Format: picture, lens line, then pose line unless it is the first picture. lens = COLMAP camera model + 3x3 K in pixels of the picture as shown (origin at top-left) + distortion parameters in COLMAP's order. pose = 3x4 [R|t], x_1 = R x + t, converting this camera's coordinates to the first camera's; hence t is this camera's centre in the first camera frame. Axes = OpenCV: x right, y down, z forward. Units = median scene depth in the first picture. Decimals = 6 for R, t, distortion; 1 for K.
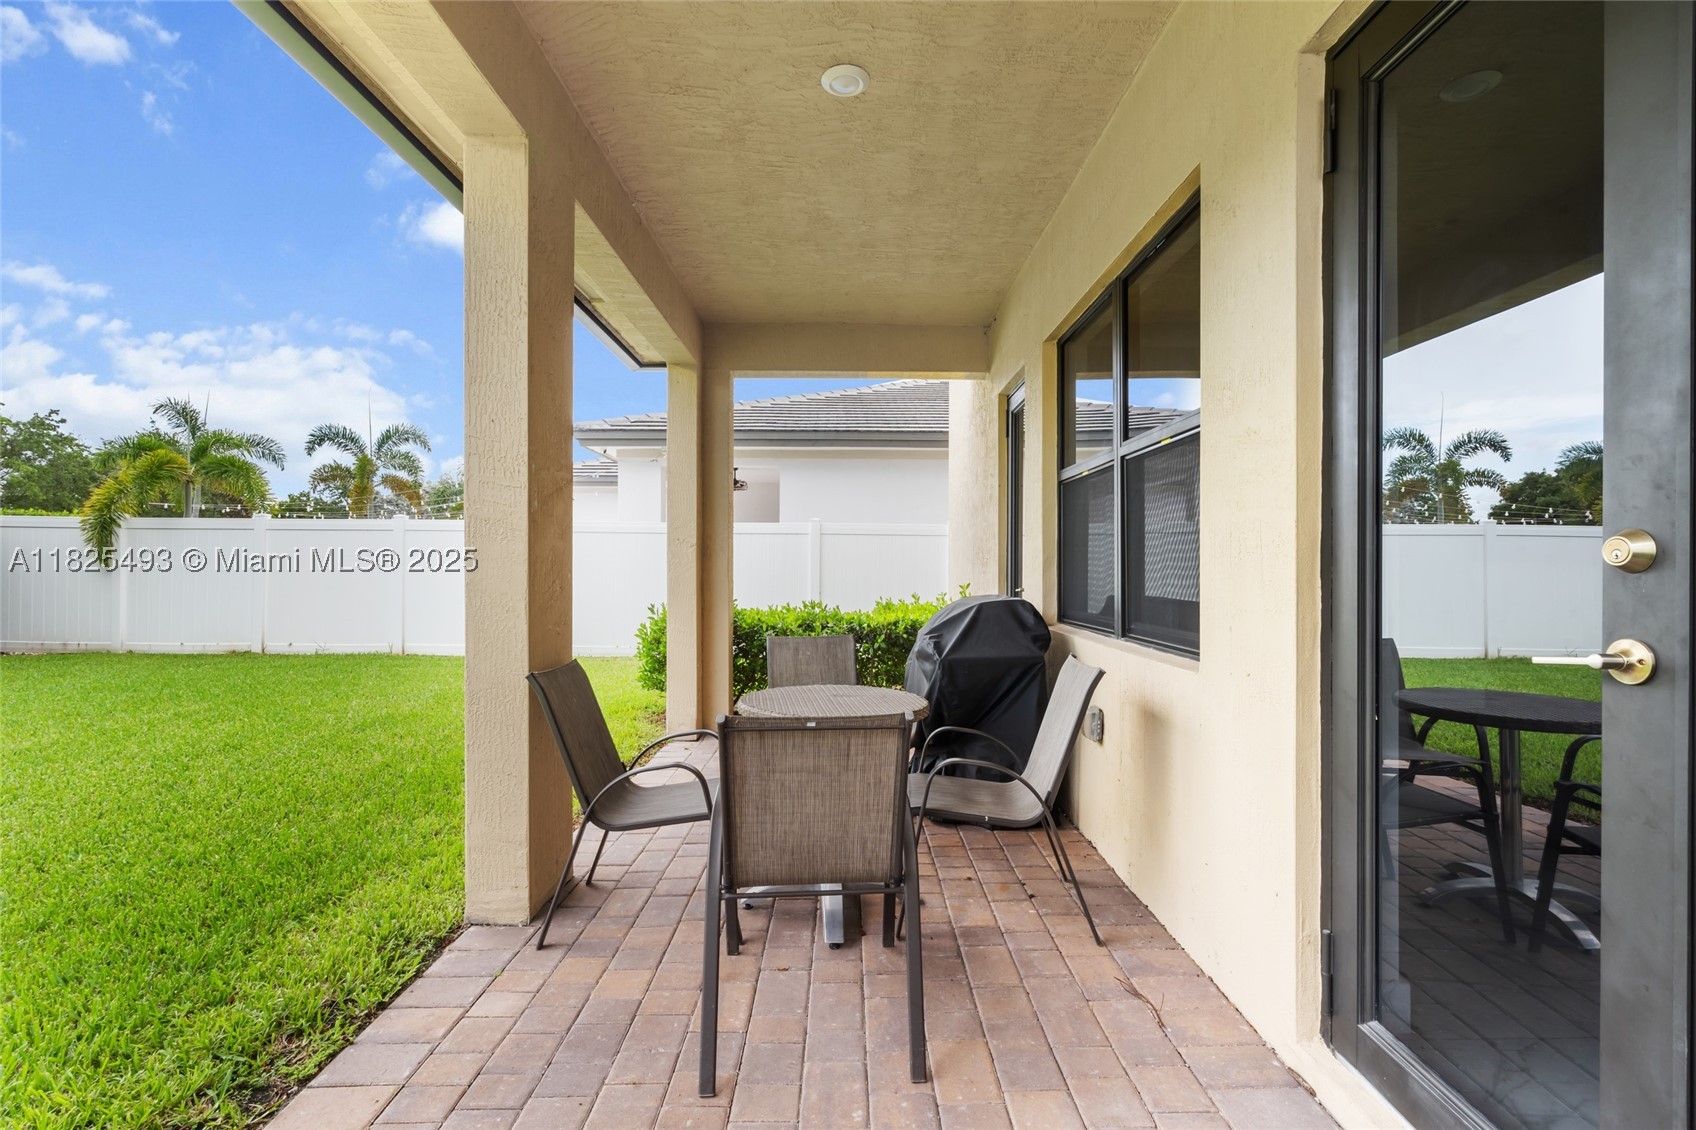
lens RADIAL K [[755.2, 0, 853.7], [0, 755.2, 566.4], [0, 0, 1]] dist [-0.001214, 0.000401]
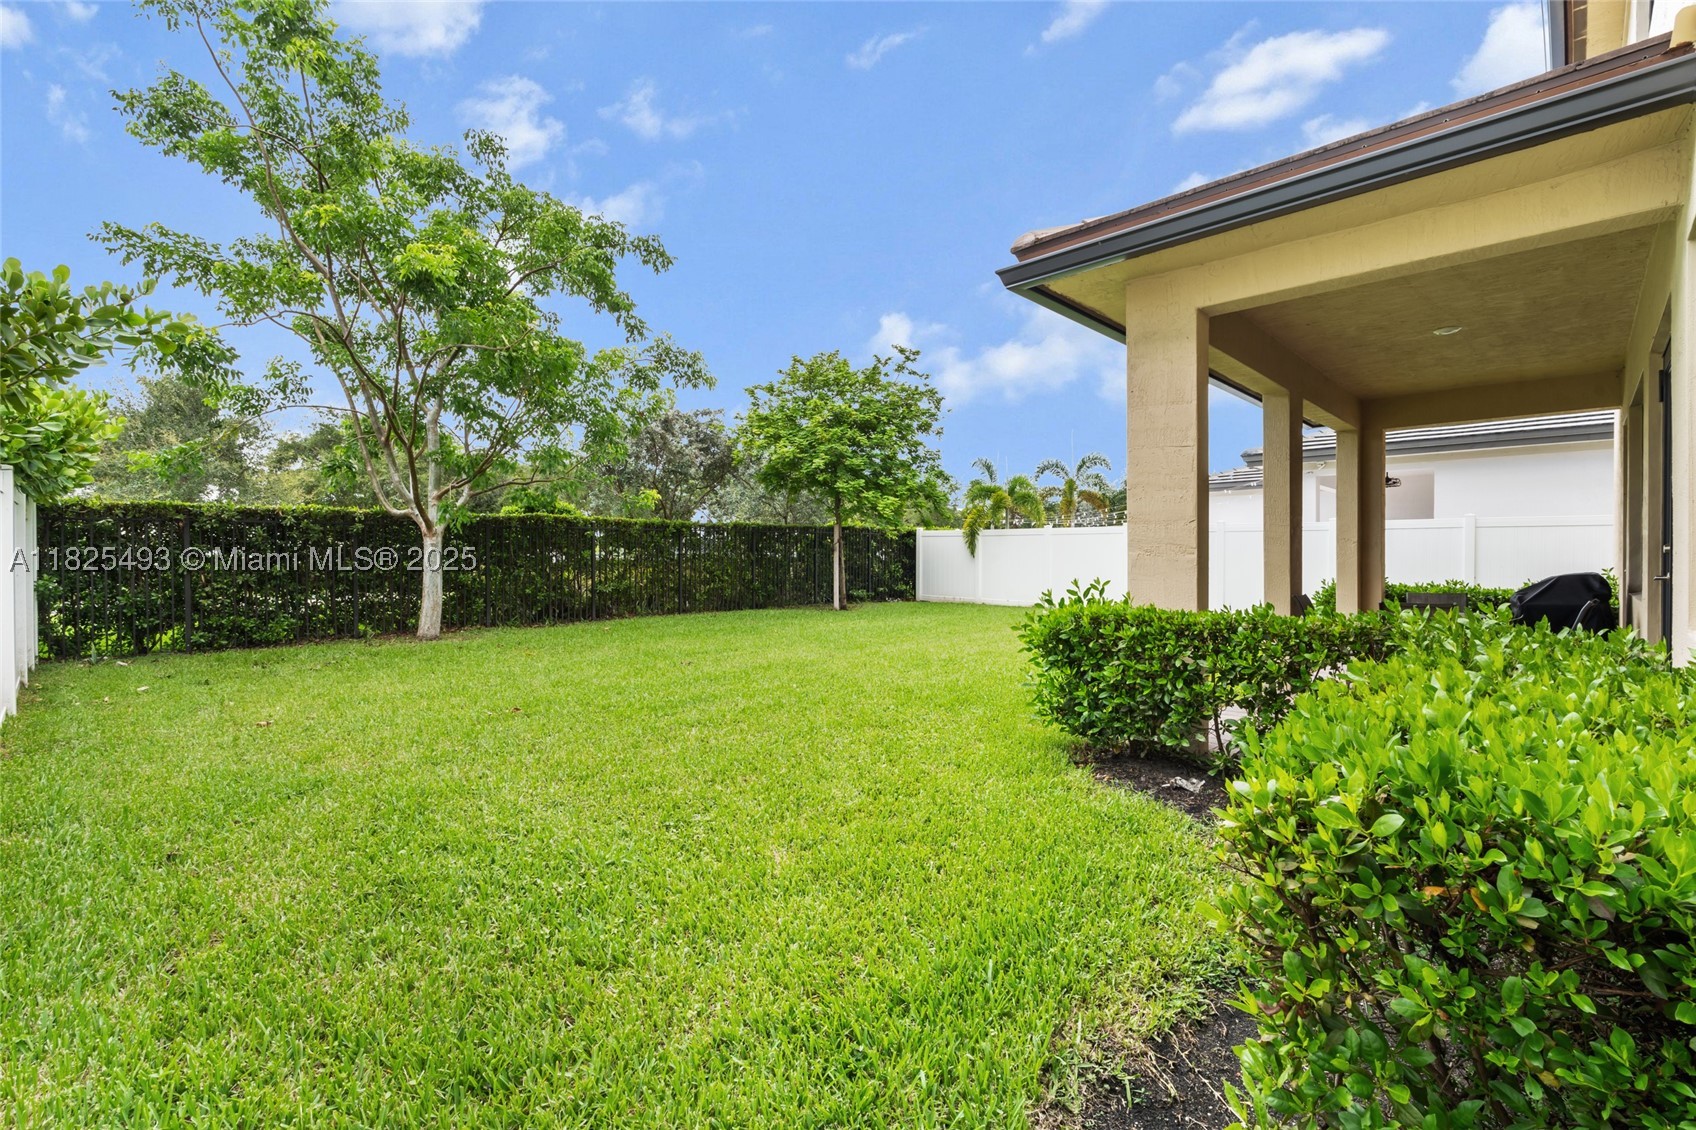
lens RADIAL K [[755.2, 0, 853.7], [0, 755.2, 566.4], [0, 0, 1]] dist [-0.001214, 0.000401]
pose [[0.717158, 0.005444, -0.696889, 0.081529], [0.003583, 0.999927, 0.011499, 0.000969], [0.696901, -0.010744, 0.717087, -0.514965]]
